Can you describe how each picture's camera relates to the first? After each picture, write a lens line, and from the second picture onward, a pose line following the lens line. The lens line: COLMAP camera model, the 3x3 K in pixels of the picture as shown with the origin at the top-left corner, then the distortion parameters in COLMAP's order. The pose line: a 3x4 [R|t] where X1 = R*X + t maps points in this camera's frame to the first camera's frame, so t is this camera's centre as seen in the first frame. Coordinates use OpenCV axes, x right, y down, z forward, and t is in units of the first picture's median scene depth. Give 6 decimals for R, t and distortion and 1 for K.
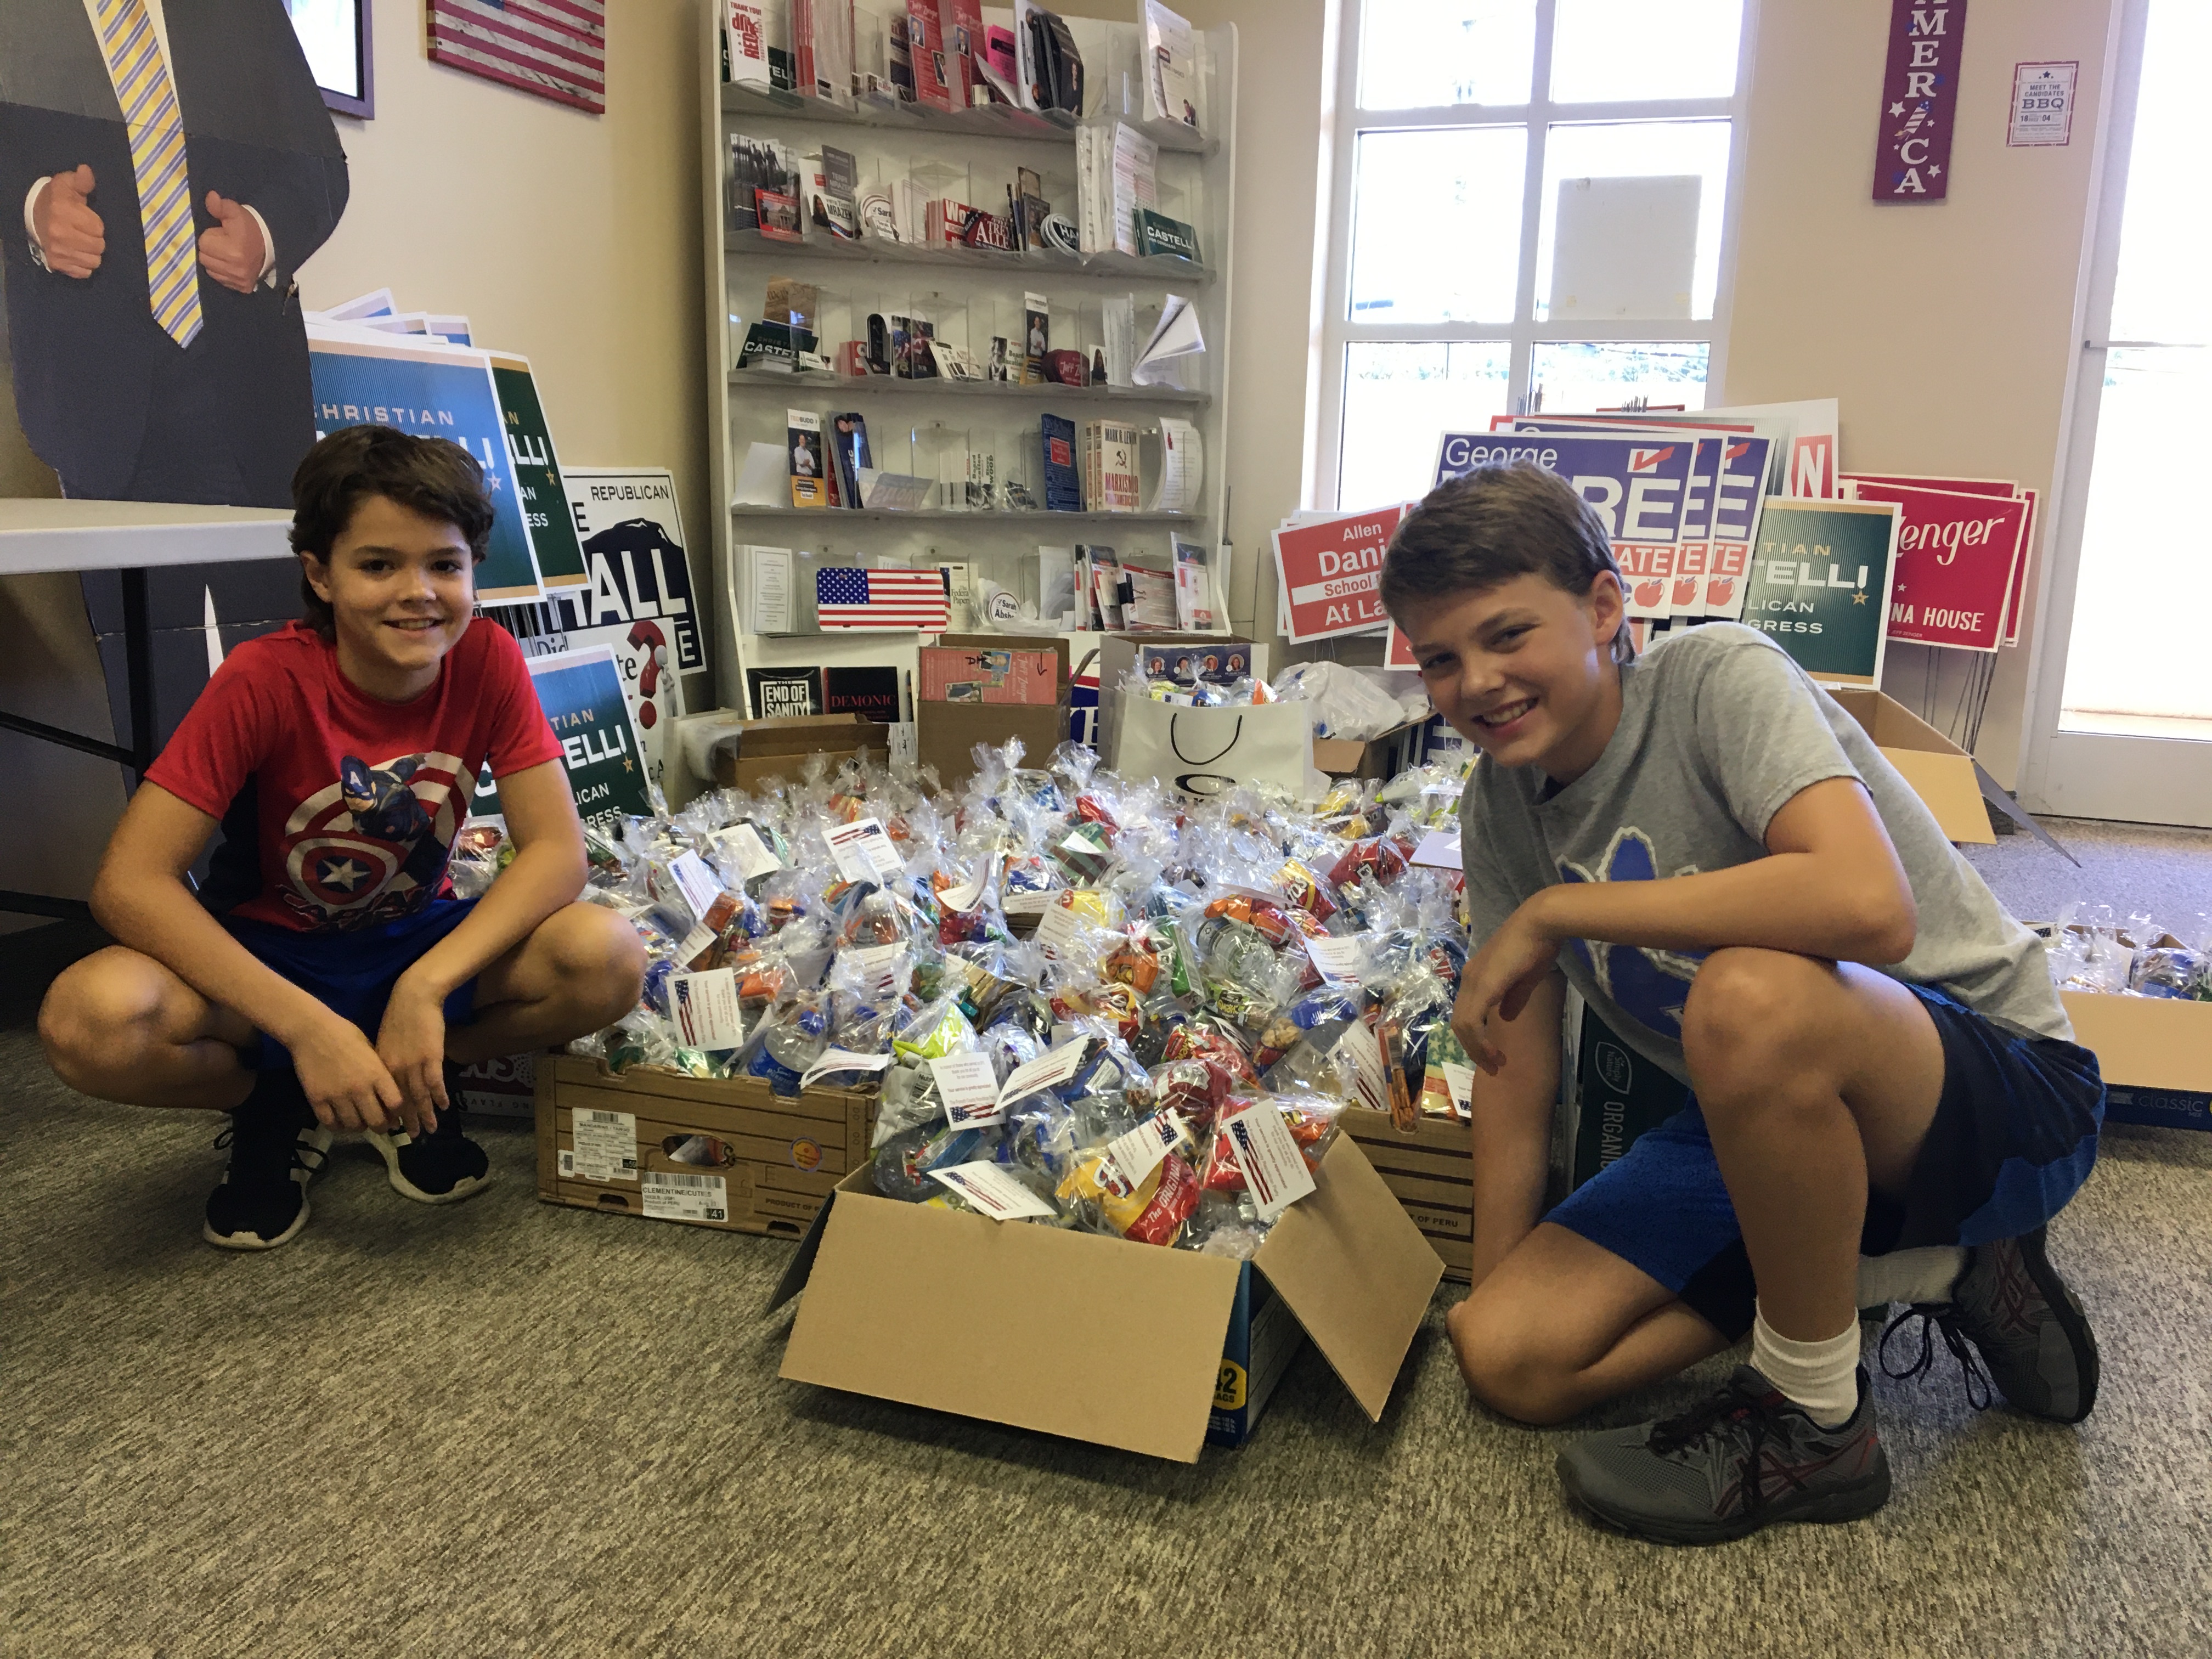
lens RADIAL K [[1796.6, 0, 1106.0], [0, 1796.6, 829.5], [0, 0, 1]] dist [0.104316, -0.147069]
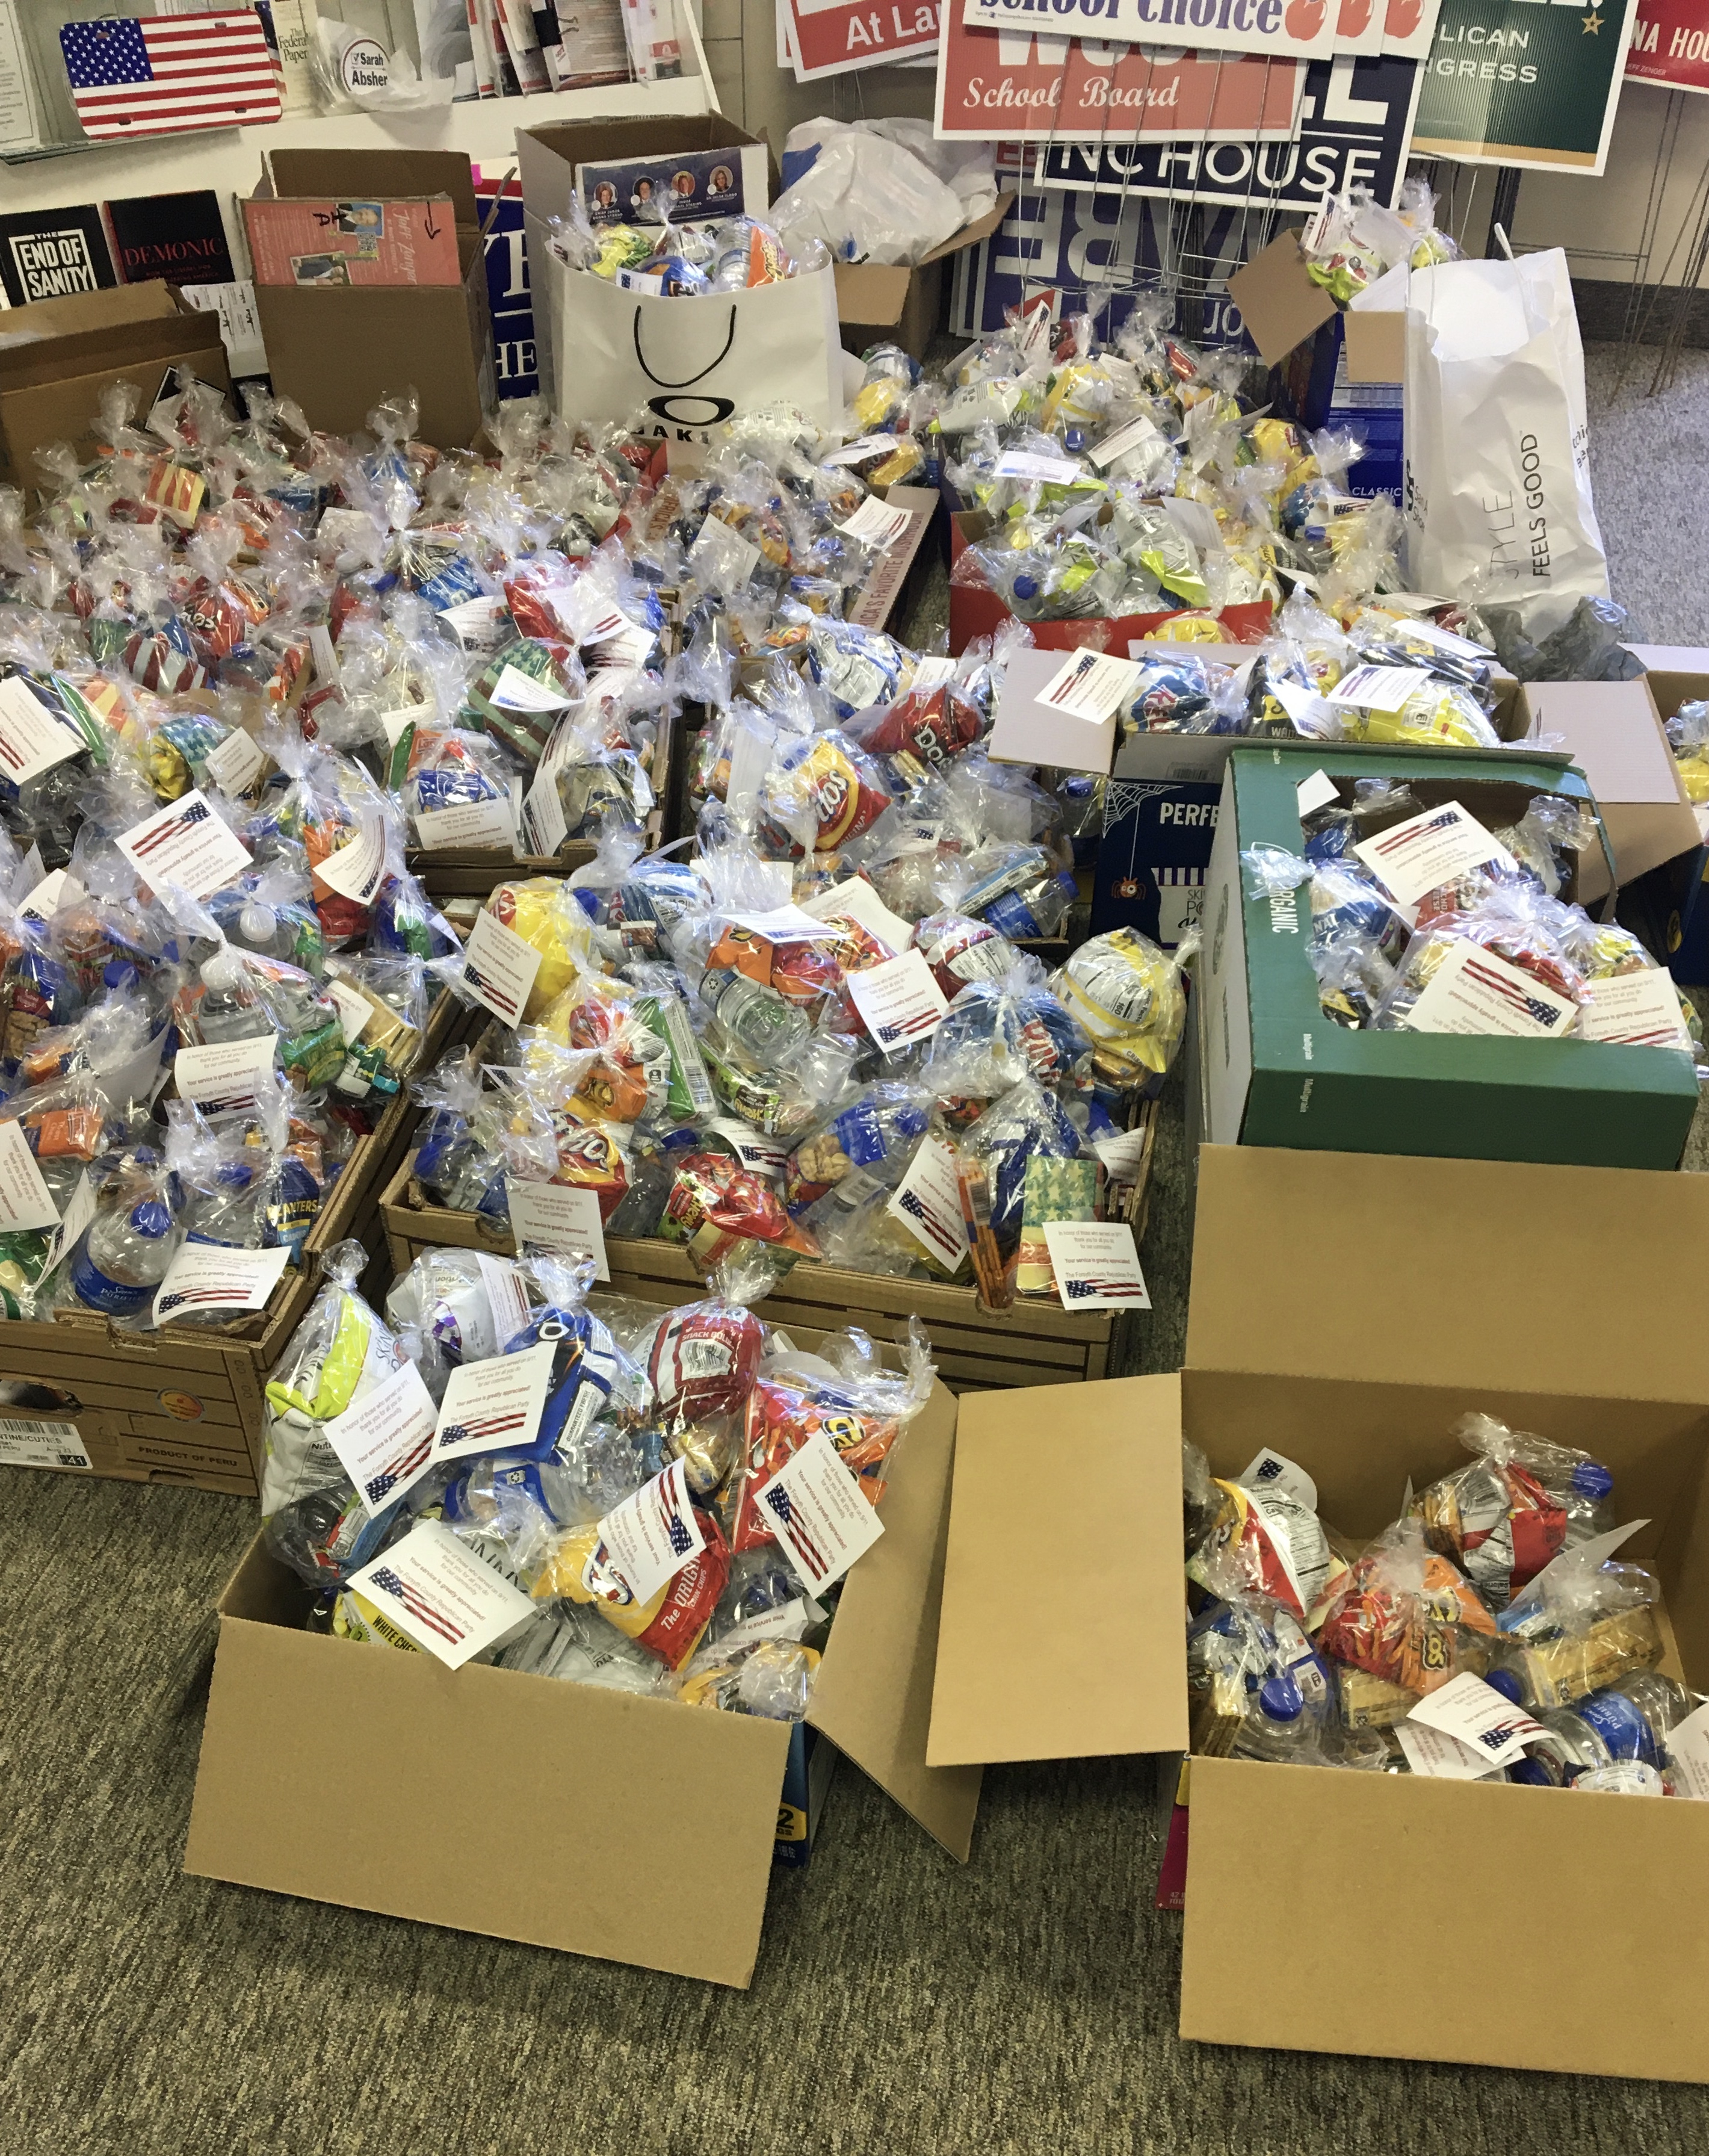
lens RADIAL K [[2002.0, 0, 882.1], [0, 2002.0, 1183.7], [0, 0, 1]] dist [0.071273, -0.093488]
pose [[0.990218, -0.097632, 0.099680, 0.040062], [0.036831, 0.871970, 0.488172, -0.280560], [-0.134579, -0.479725, 0.867036, 0.302088]]
